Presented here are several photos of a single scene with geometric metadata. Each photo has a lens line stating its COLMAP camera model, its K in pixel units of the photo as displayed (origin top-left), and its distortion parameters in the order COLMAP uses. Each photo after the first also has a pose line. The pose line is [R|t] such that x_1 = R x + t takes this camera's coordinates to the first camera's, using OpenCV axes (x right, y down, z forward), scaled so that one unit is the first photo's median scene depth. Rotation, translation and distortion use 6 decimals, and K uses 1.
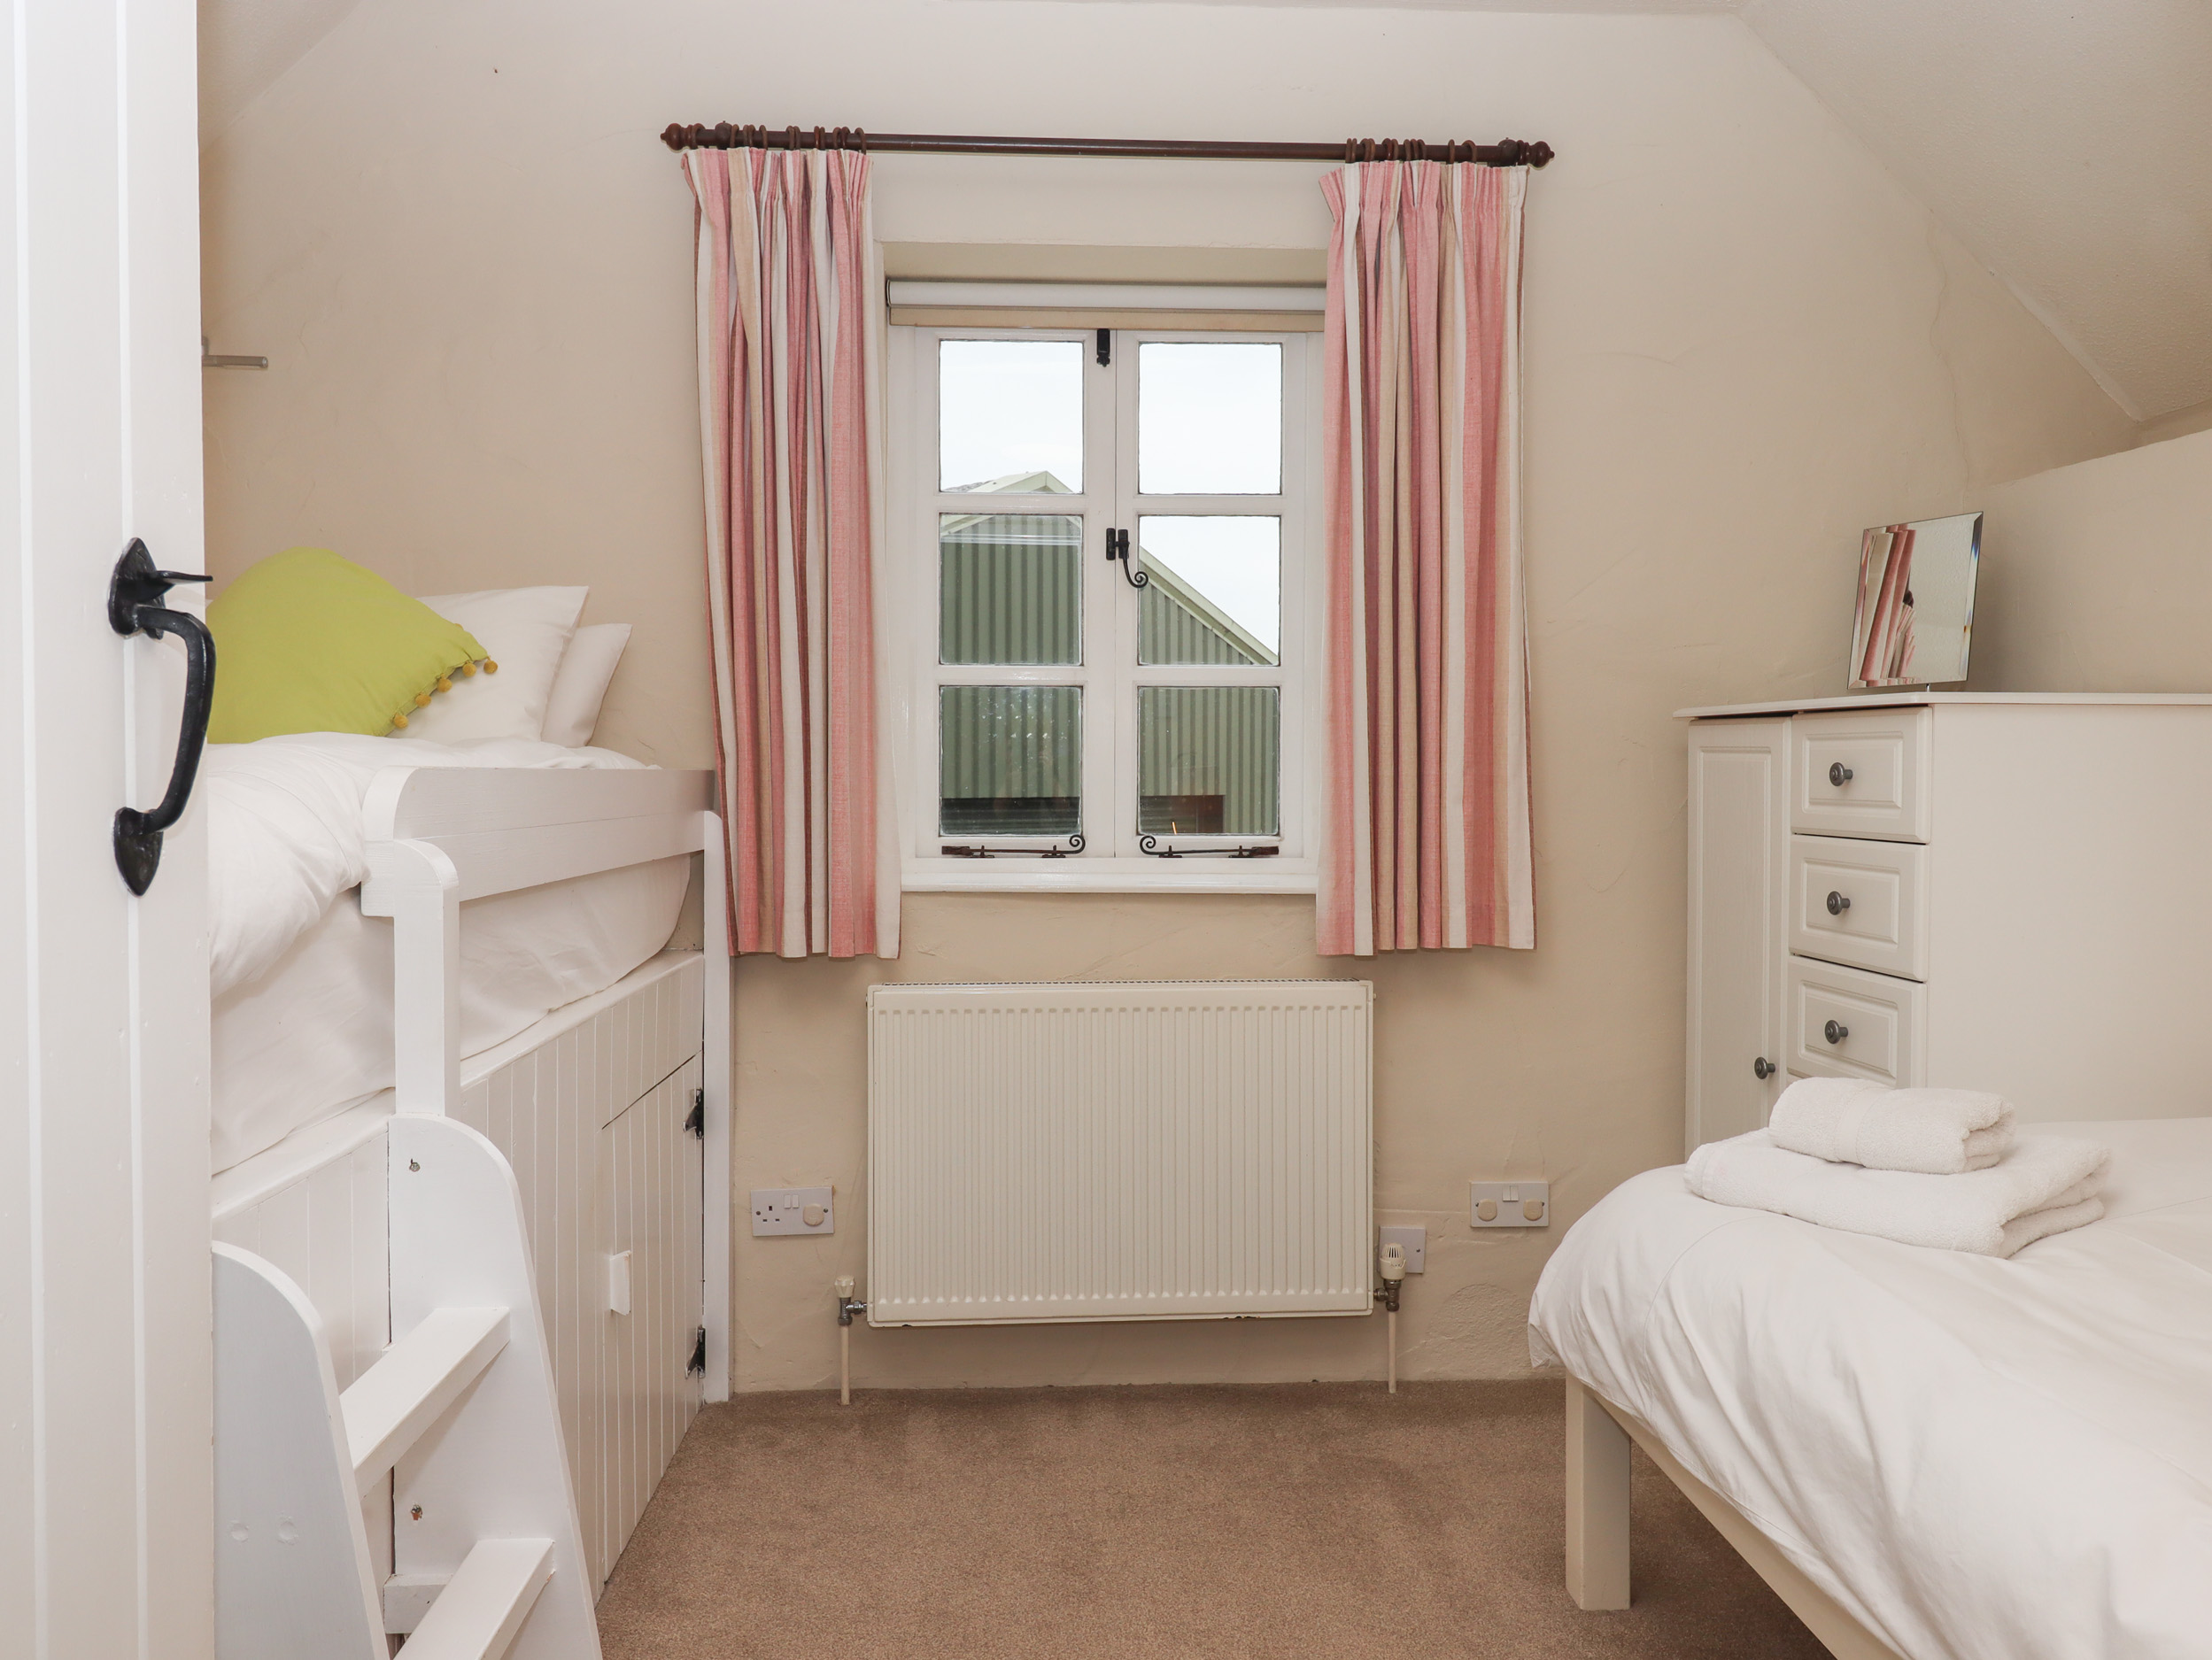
lens RADIAL K [[1691.8, 0, 1106.0], [0, 1691.8, 830.0], [0, 0, 1]] dist [0.000269, -0.001229]
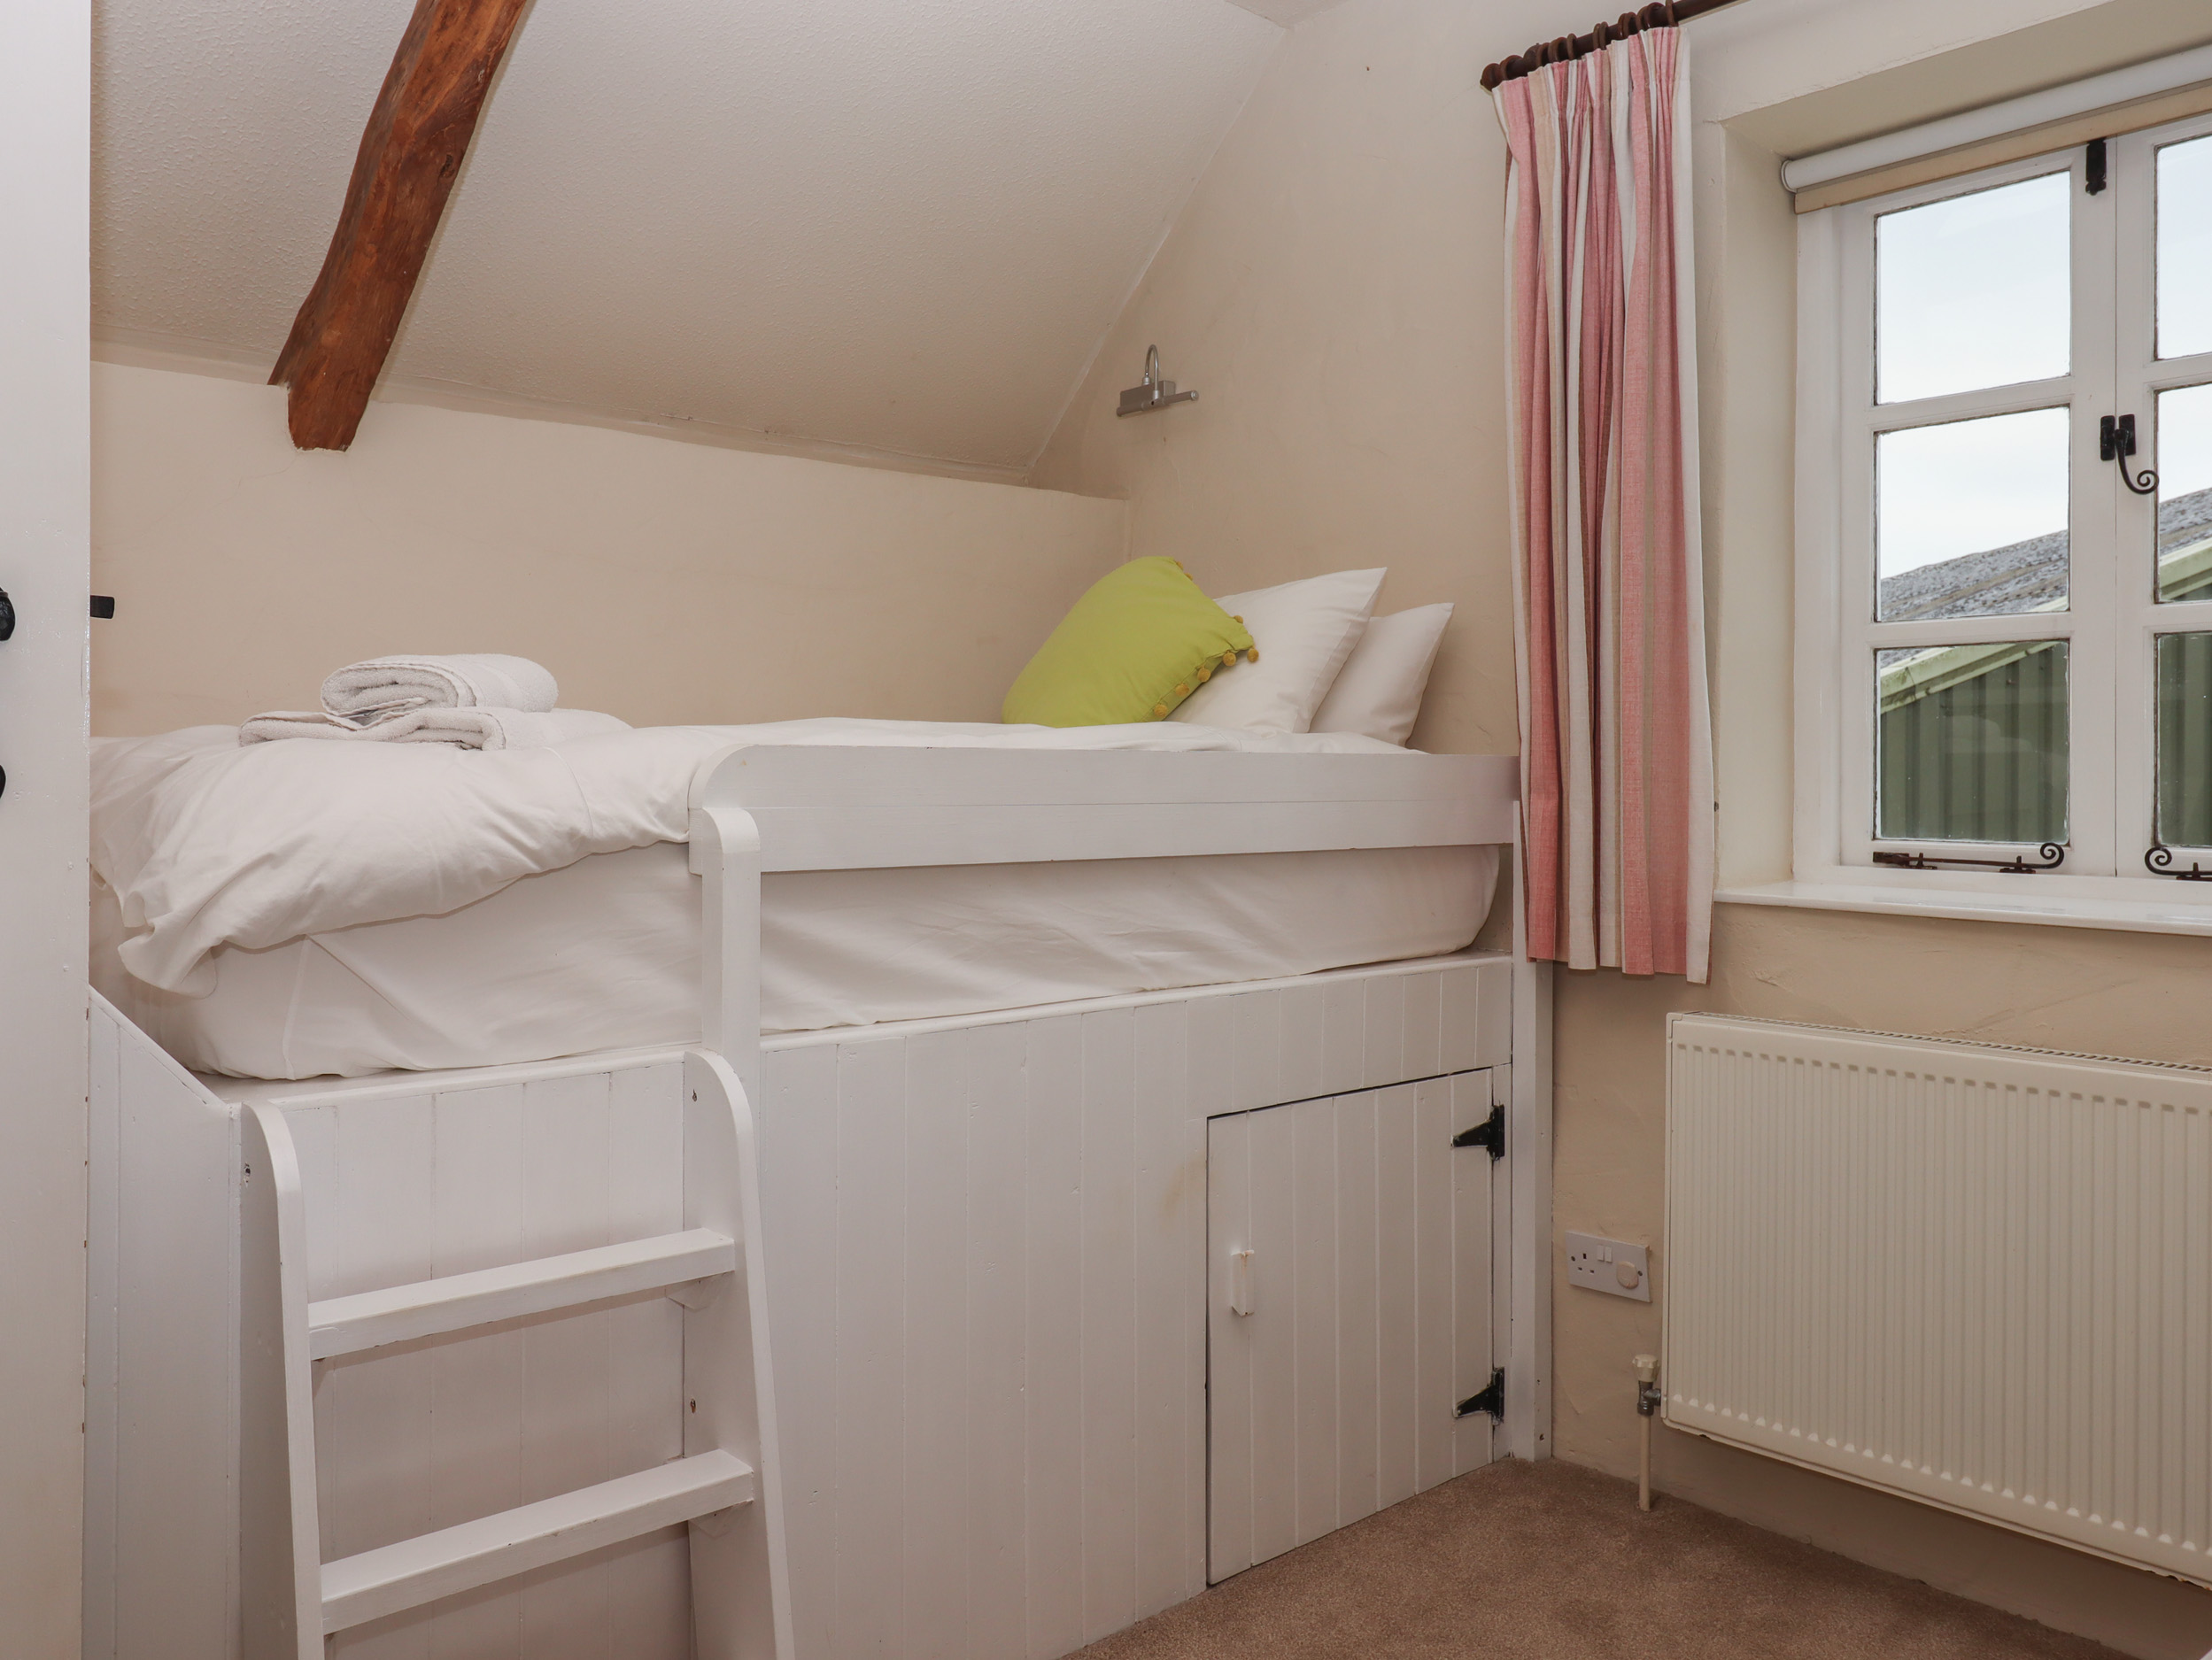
lens RADIAL K [[1690.1, 0, 1105.8], [0, 1690.1, 786.3], [0, 0, 1]] dist [-0.001622, -0.002966]
pose [[0.627963, 0.005512, -0.778224, 0.329147], [-0.026827, 0.999534, -0.014567, 0.000077], [0.777781, 0.030024, 0.627818, 0.254867]]
